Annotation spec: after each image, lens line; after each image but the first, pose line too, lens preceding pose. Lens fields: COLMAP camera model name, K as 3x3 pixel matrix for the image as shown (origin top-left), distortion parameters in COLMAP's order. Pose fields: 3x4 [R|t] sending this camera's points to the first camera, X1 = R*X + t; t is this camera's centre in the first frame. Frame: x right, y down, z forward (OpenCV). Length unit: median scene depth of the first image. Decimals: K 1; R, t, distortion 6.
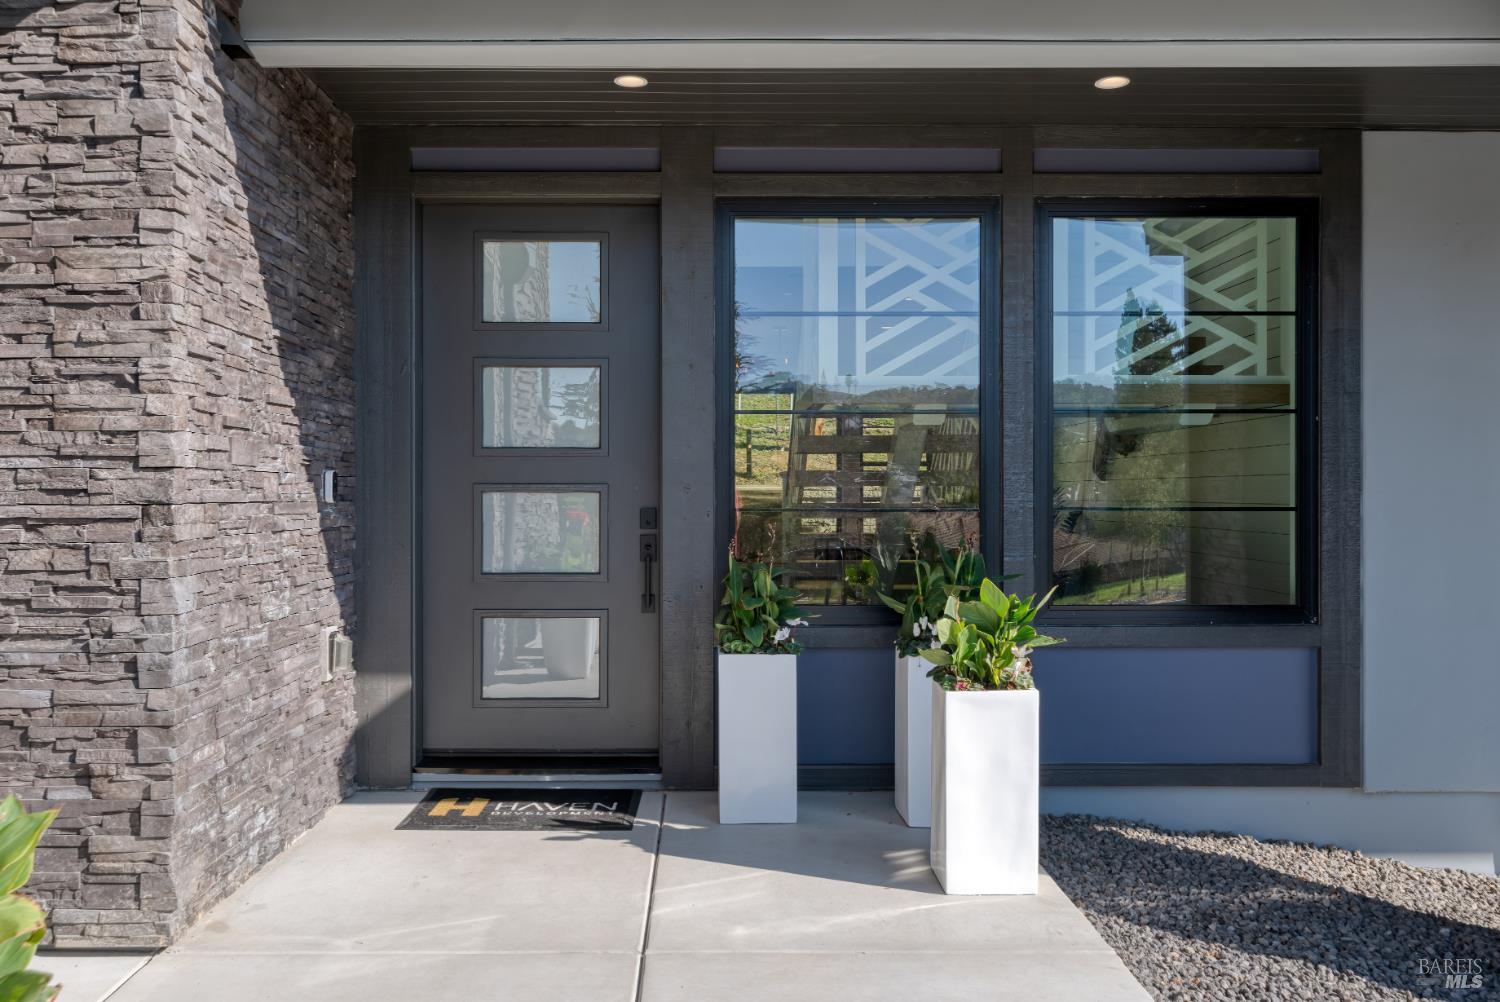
lens RADIAL K [[1287.2, 0, 750.0], [0, 1287.2, 501.0], [0, 0, 1]] dist [-0.001020, -0.000123]
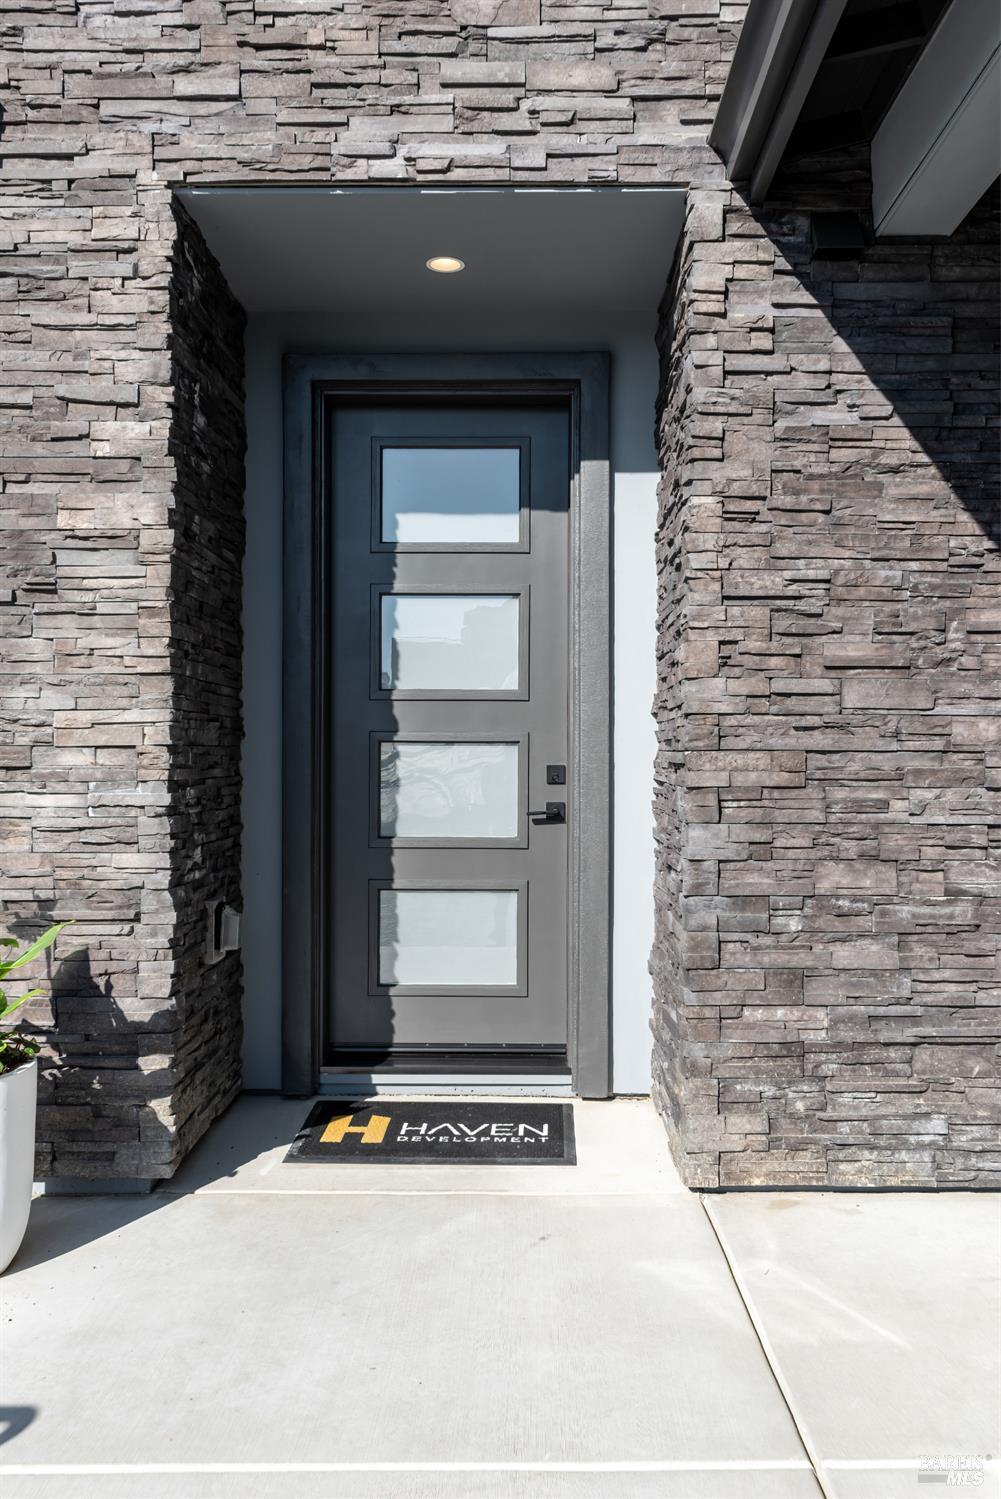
lens RADIAL K [[1287.3, 0, 496.2], [0, 1287.3, 742.1], [0, 0, 1]] dist [0.000270, 0.004517]
pose [[-0.032873, -0.001671, -0.999458, 0.410820], [-0.006938, 0.999975, -0.001444, -0.001576], [0.999435, 0.006886, -0.032884, 0.636764]]
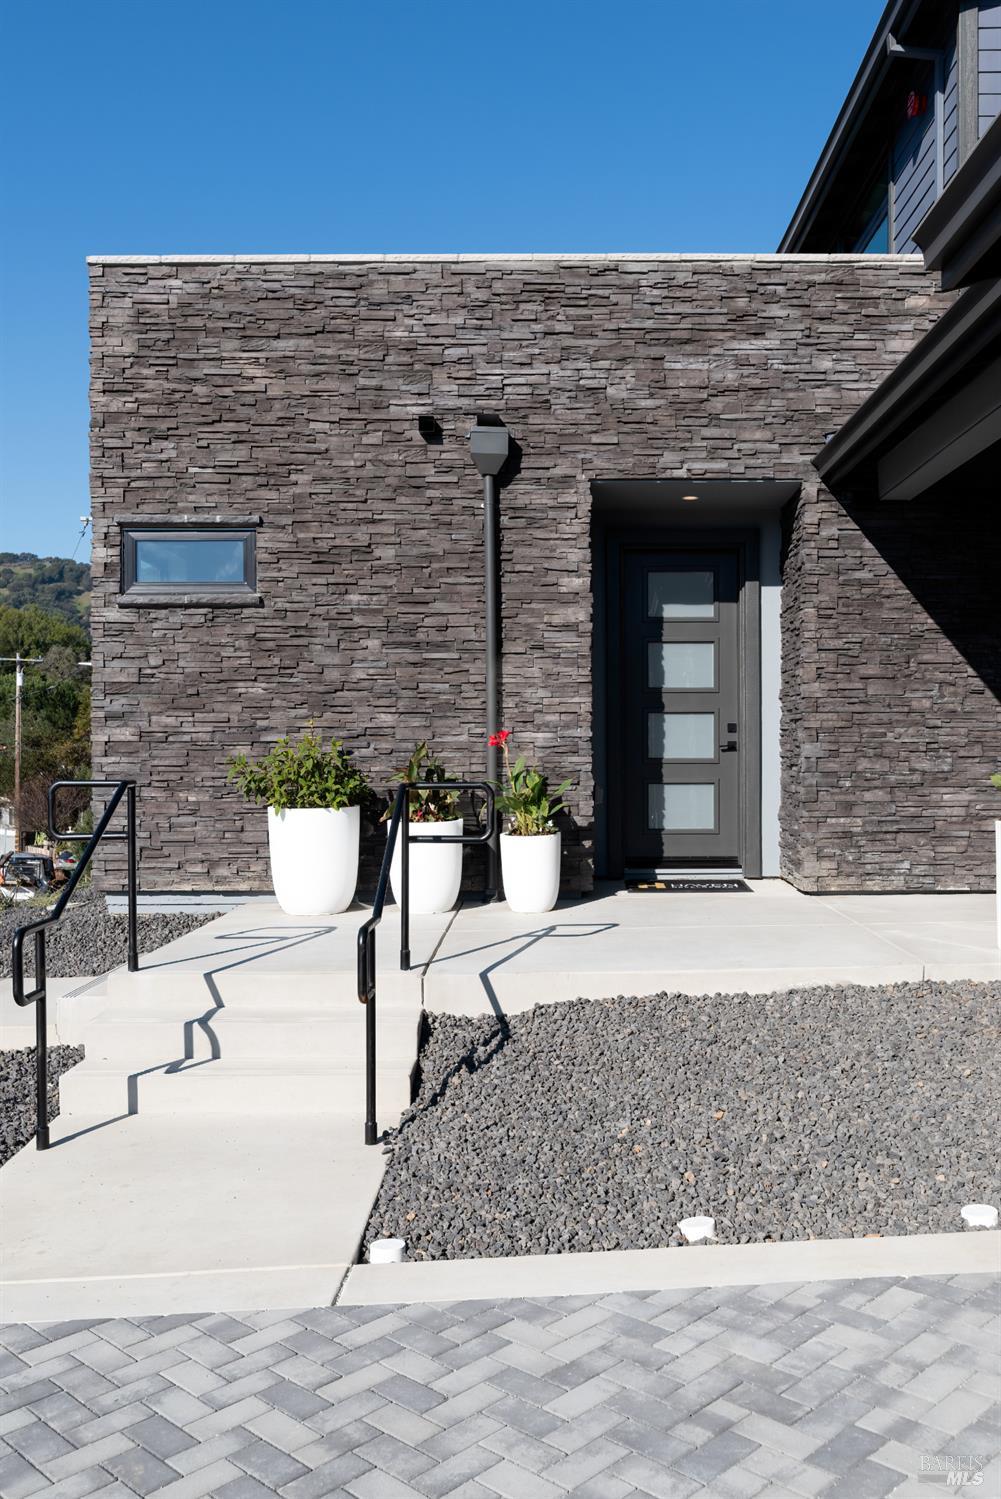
lens RADIAL K [[1286.3, 0, 558.4], [0, 1286.3, 747.9], [0, 0, 1]] dist [-0.001020, -0.000123]
pose [[-0.009200, 0.007597, -0.999929, 1.460759], [-0.000213, 0.999971, 0.007599, 0.036812], [0.999958, 0.000283, -0.009198, 0.397839]]
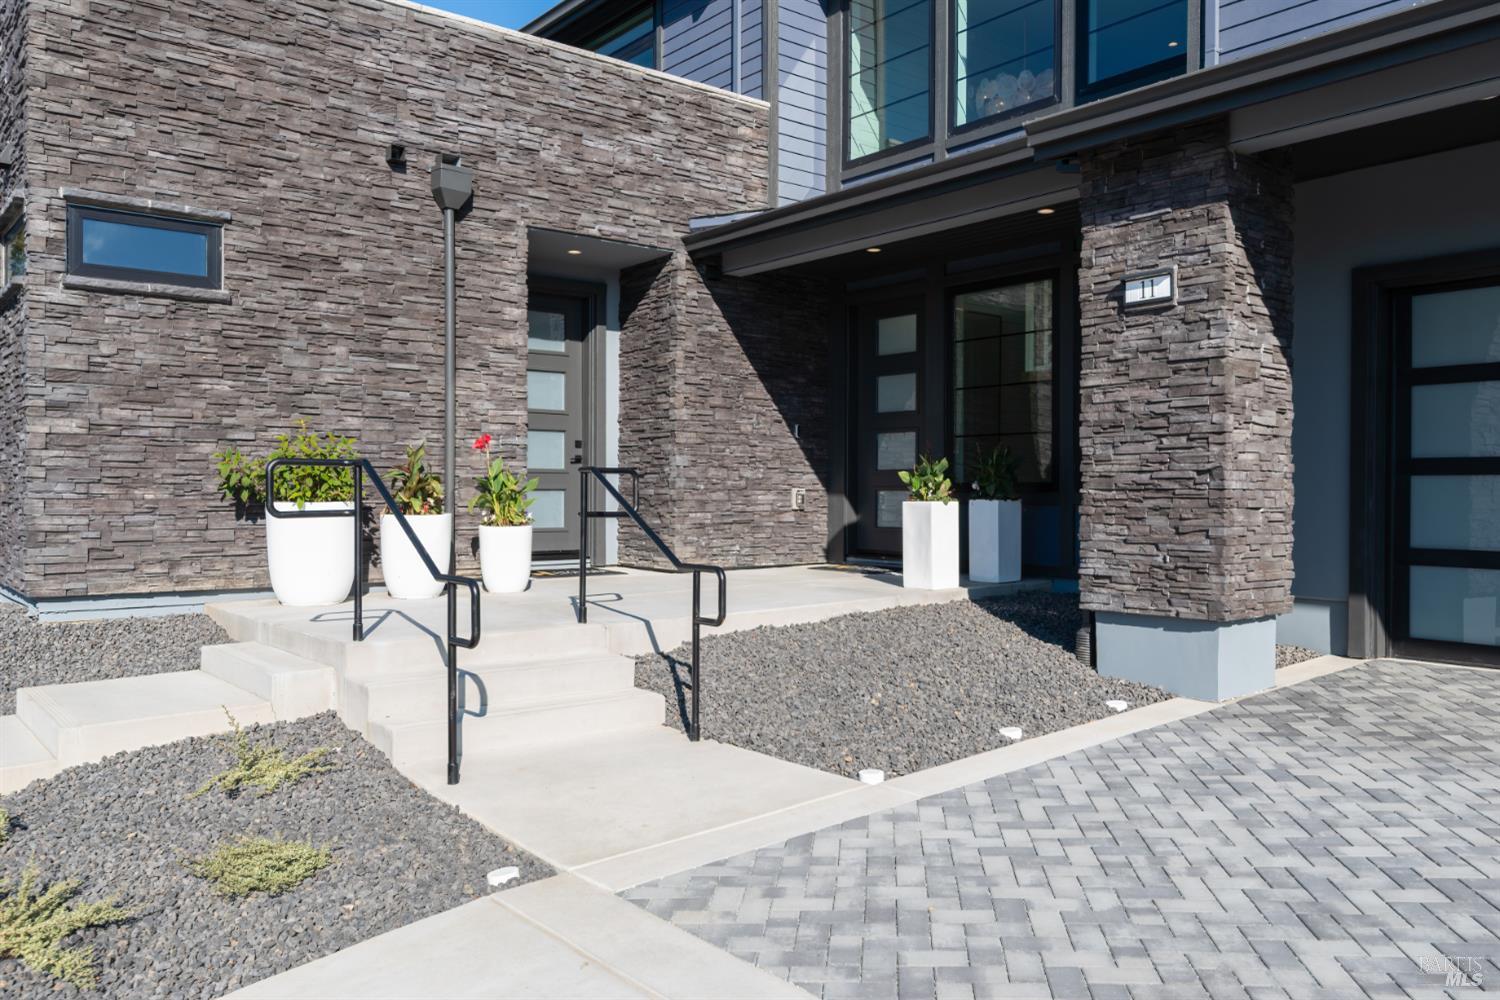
lens RADIAL K [[1157.9, 0, 774.9], [0, 1157.9, 492.0], [0, 0, 1]] dist [-0.001730, 0.005383]
pose [[0.624554, 0.004867, -0.780966, 1.402983], [-0.007522, 0.999972, 0.000216, 0.108079], [0.780945, 0.005739, 0.624573, -0.431114]]
